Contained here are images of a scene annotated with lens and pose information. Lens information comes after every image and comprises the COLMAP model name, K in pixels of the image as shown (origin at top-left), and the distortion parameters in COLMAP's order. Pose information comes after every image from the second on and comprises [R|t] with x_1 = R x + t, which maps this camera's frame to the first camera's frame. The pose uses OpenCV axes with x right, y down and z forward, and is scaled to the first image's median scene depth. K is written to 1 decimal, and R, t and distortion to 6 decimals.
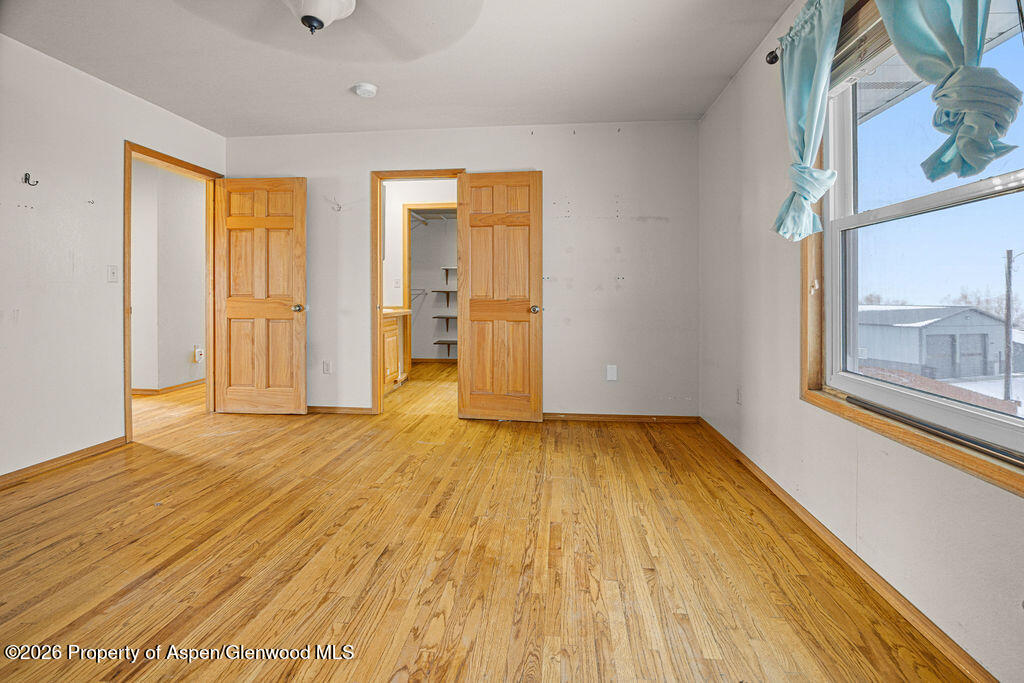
lens RADIAL K [[453.9, 0, 515.1], [0, 453.9, 320.2], [0, 0, 1]] dist [-0.016680, 0.000824]
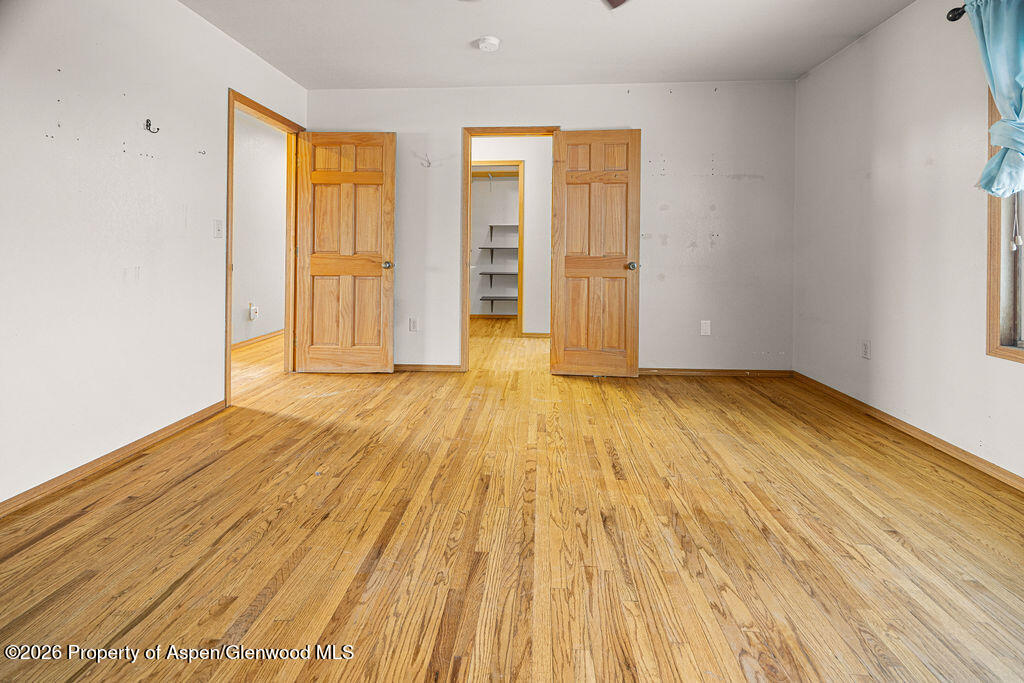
lens RADIAL K [[438.5, 0, 515.1], [0, 438.5, 272.1], [0, 0, 1]] dist [0.007544, -0.000316]
pose [[0.999019, -0.001935, 0.044242, -0.352497], [0.002358, 0.999952, -0.009515, -0.001702], [-0.044222, 0.009610, 0.998976, 0.046730]]
